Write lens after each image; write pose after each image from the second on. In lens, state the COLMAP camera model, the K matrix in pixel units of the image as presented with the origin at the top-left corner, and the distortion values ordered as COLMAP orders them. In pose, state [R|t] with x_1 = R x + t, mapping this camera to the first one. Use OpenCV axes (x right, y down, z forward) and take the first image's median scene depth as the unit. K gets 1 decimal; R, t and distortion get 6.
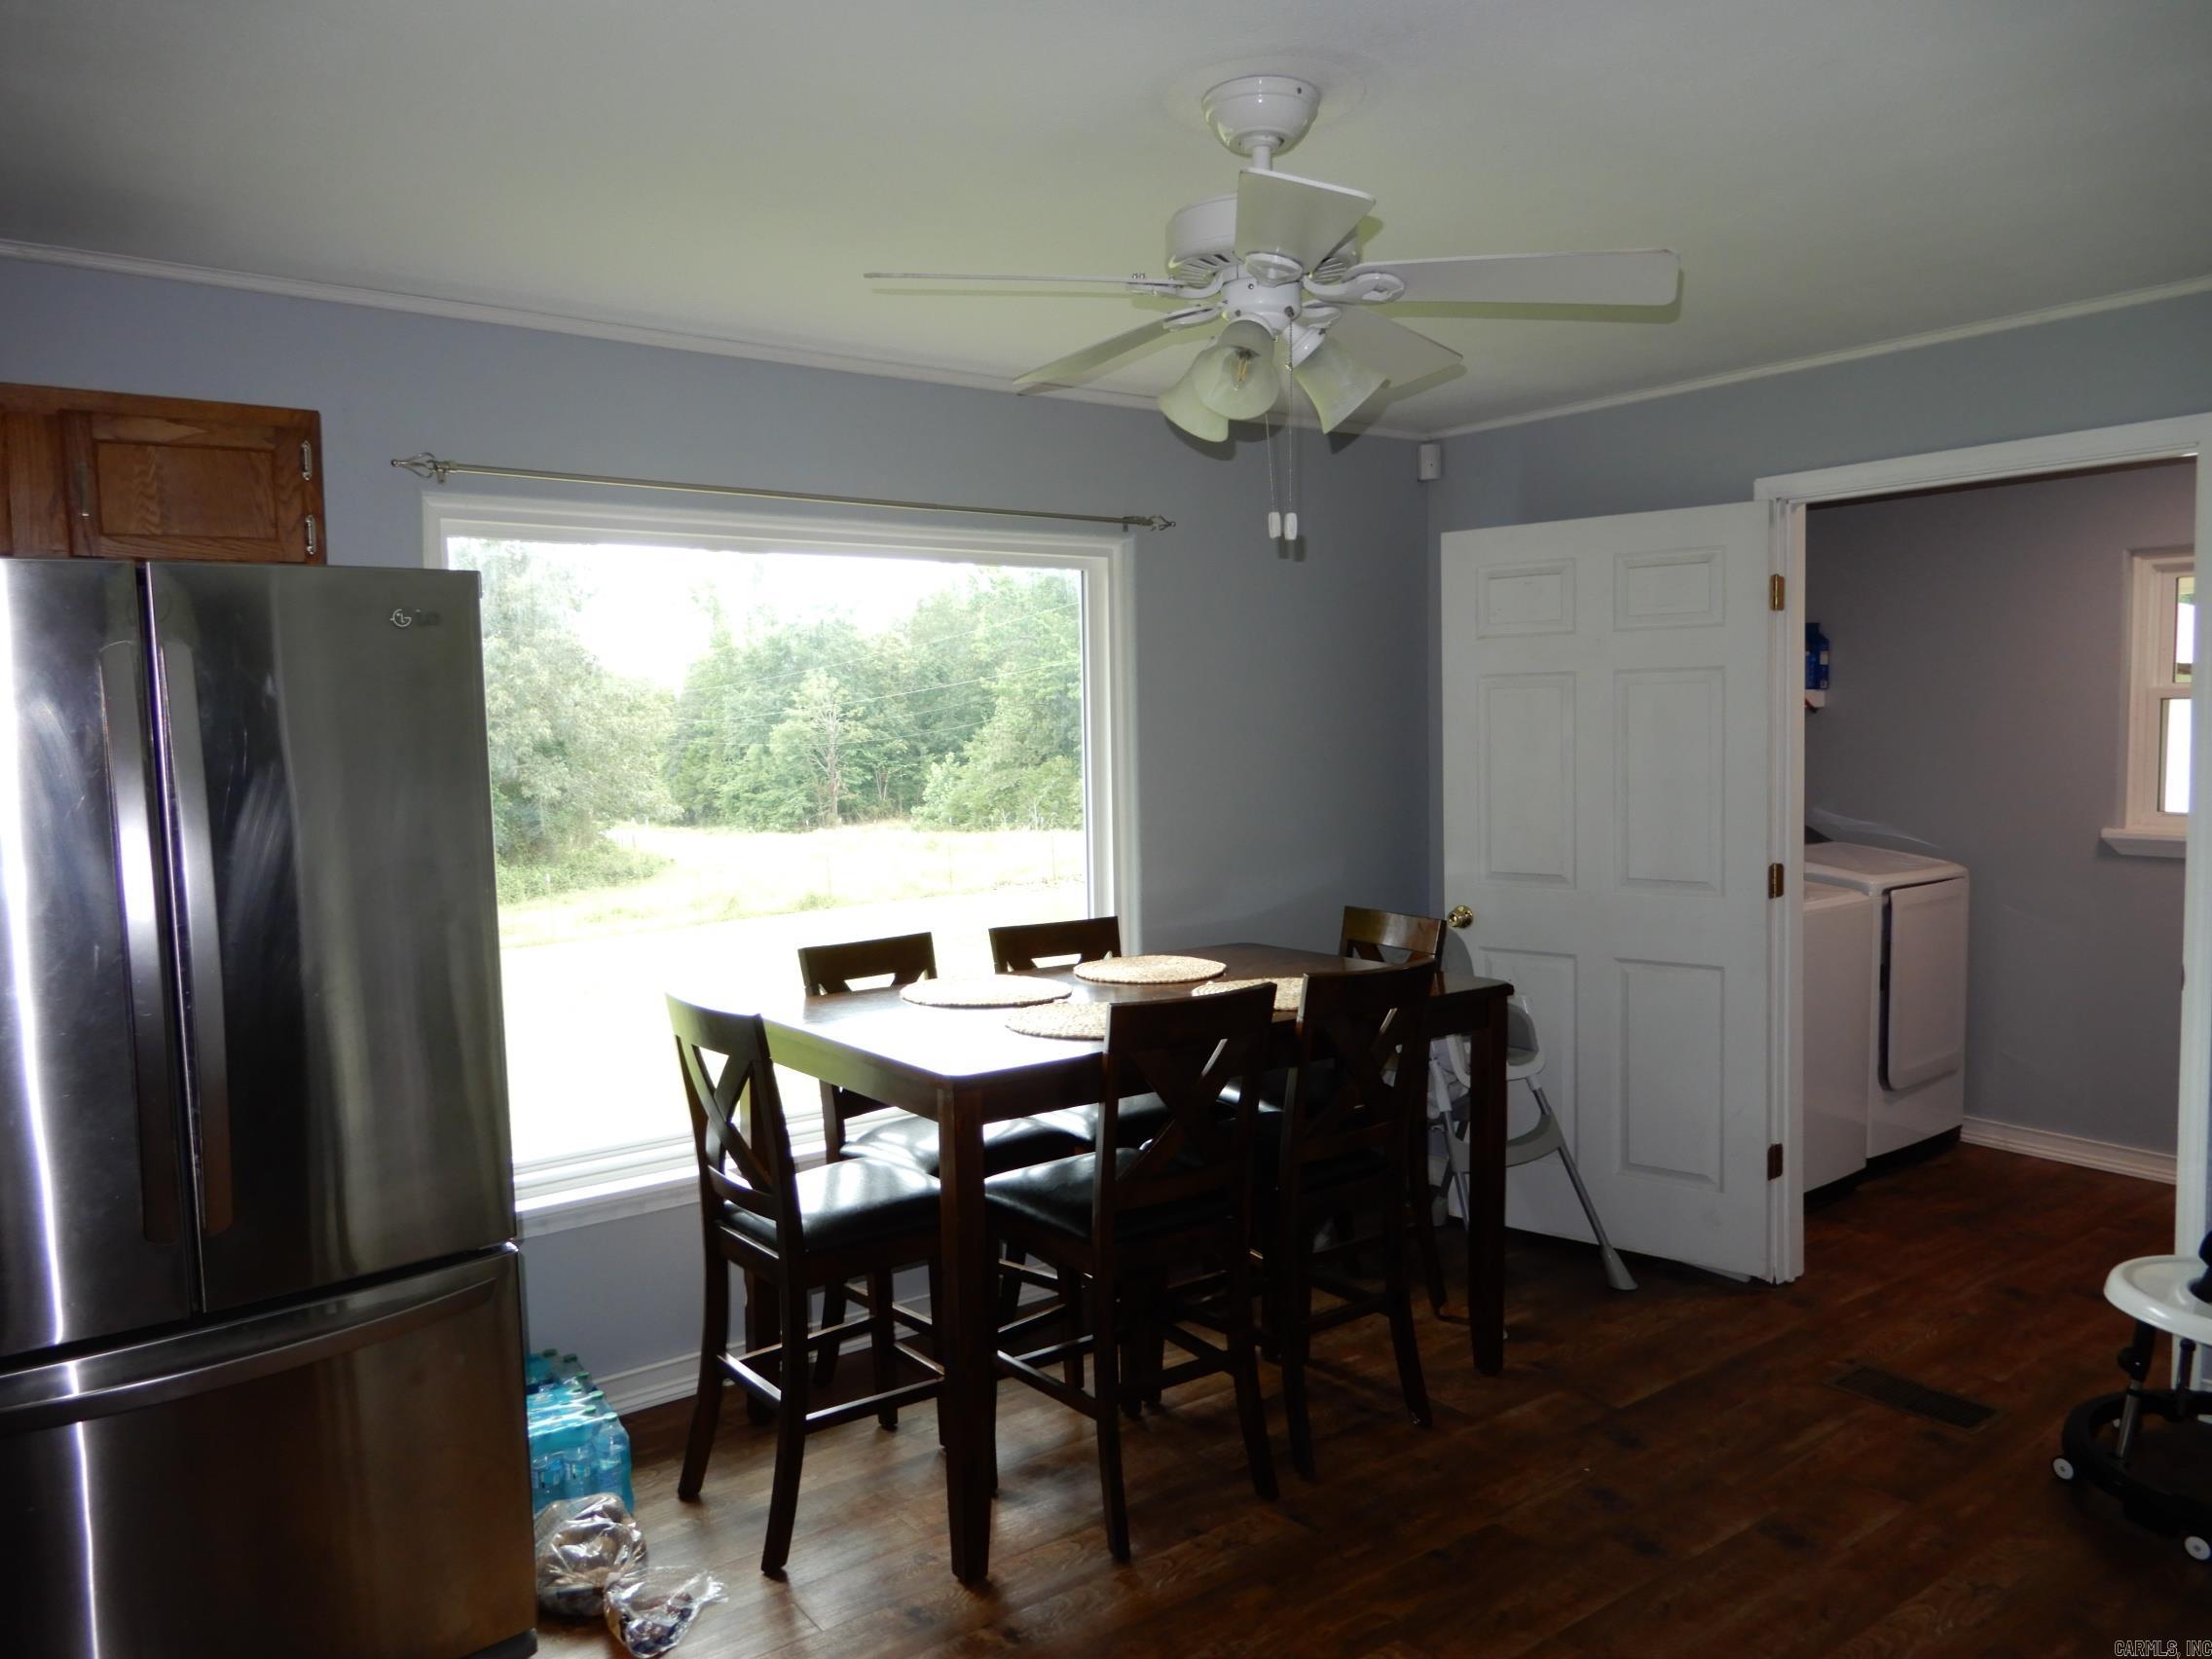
lens RADIAL K [[1571.8, 0, 1122.3], [0, 1571.8, 820.9], [0, 0, 1]] dist [0.026926, -0.012145]
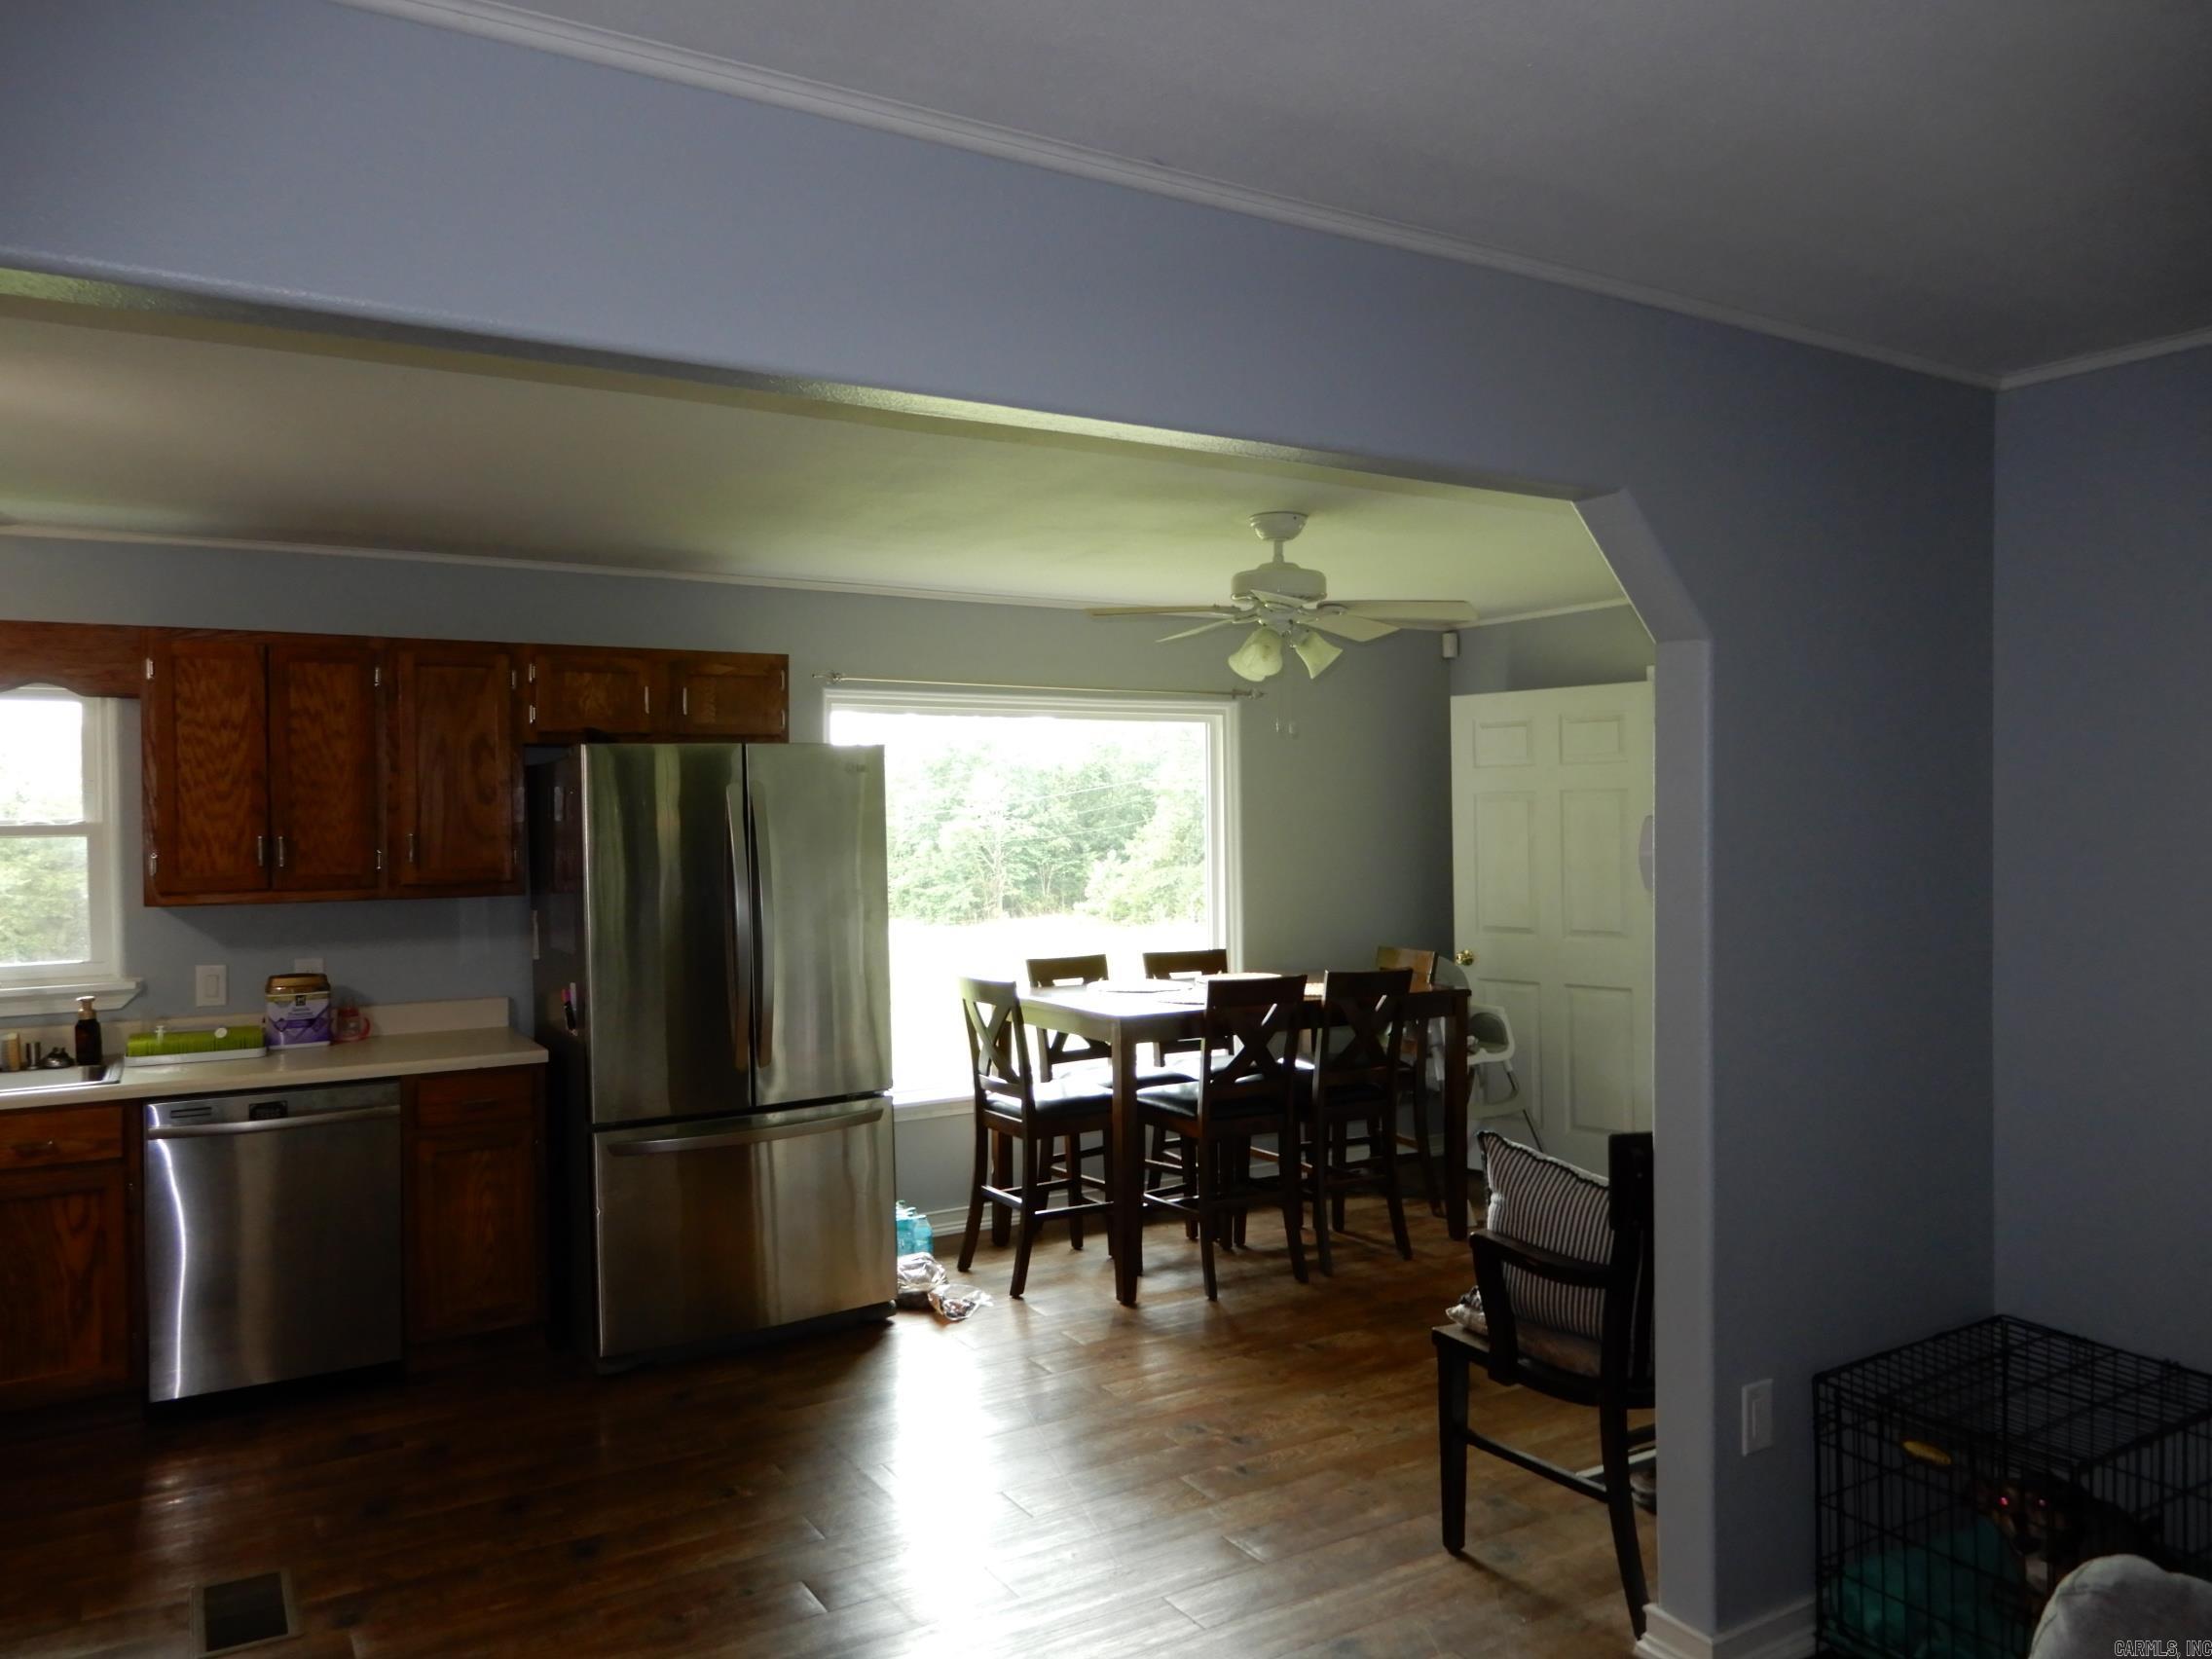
lens RADIAL K [[1571.8, 0, 1114.3], [0, 1571.8, 840.9], [0, 0, 1]] dist [0.026926, -0.012145]
pose [[0.994210, 0.008987, -0.107075, 0.057761], [-0.014377, 0.998662, -0.049674, 0.036762], [0.106486, 0.050925, 0.993009, -0.601488]]
